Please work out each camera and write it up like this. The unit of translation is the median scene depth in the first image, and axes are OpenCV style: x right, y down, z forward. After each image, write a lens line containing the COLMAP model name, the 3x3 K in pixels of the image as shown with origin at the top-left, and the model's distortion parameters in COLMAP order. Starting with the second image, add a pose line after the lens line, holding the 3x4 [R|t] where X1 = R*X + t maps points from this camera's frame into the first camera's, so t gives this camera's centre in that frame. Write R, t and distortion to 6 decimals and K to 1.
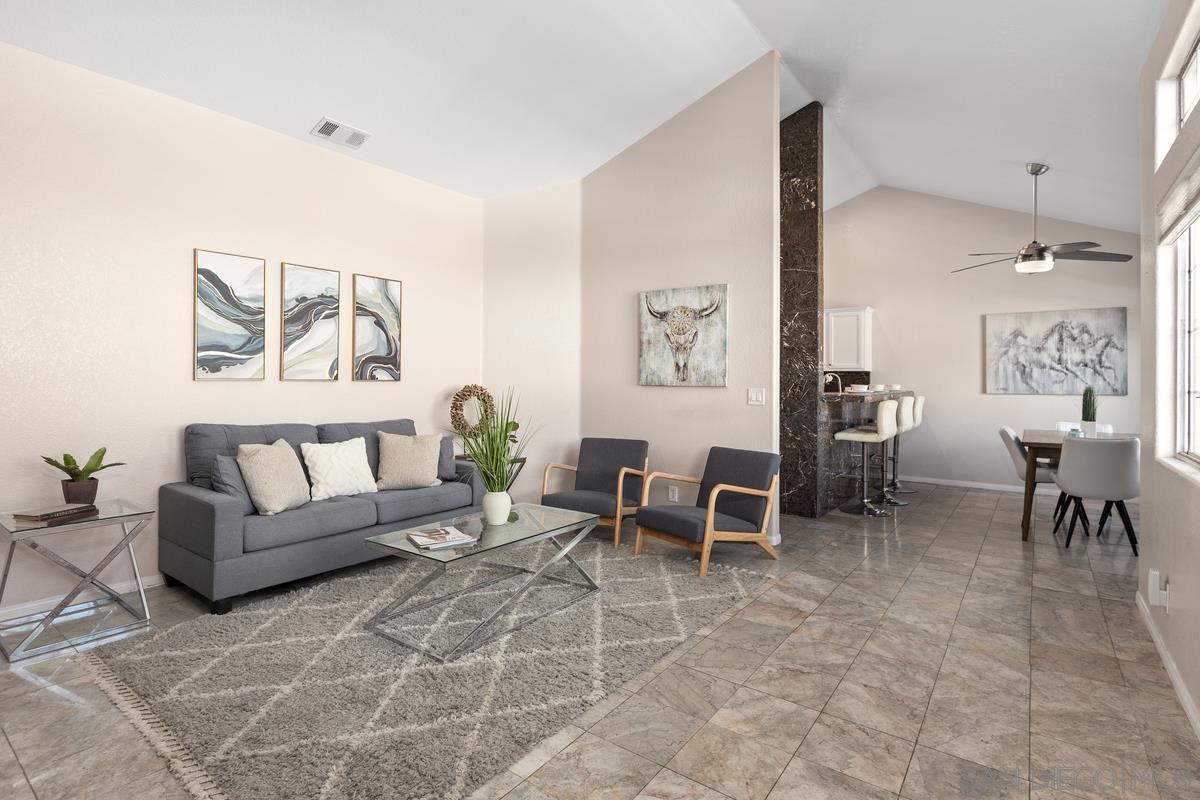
lens RADIAL K [[578.8, 0, 593.1], [0, 578.8, 385.0], [0, 0, 1]] dist [0.001169, -0.000078]
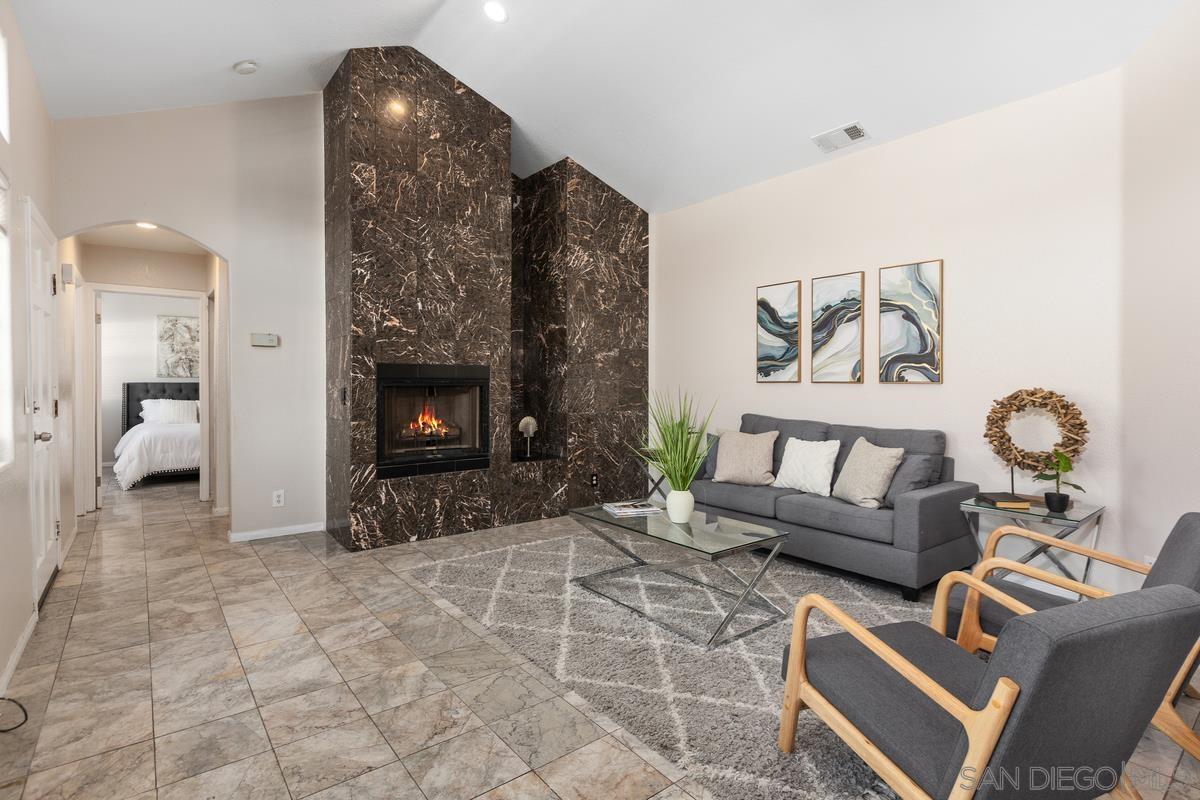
lens RADIAL K [[578.8, 0, 593.1], [0, 578.8, 385.0], [0, 0, 1]] dist [0.001169, -0.000078]
pose [[-0.252526, -0.000260, -0.967590, 0.586669], [-0.010955, 0.999937, 0.002591, -0.001094], [0.967528, 0.011254, -0.252512, 0.756605]]
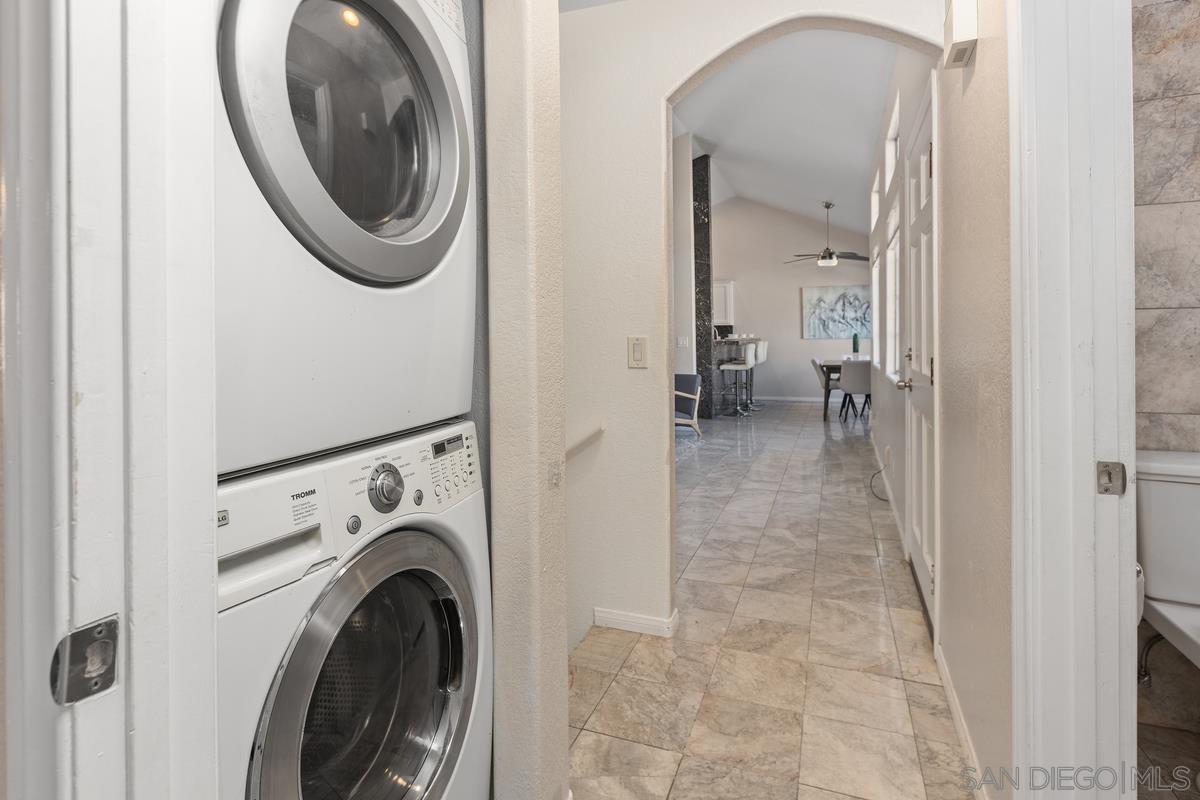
lens RADIAL K [[593.0, 0, 598.5], [0, 593.0, 339.7], [0, 0, 1]] dist [0.001936, 0.000109]
pose [[0.964033, -0.017727, 0.265190, -0.402021], [0.017594, 0.999841, 0.002877, 0.004425], [-0.265198, 0.001893, 0.964192, -0.571000]]
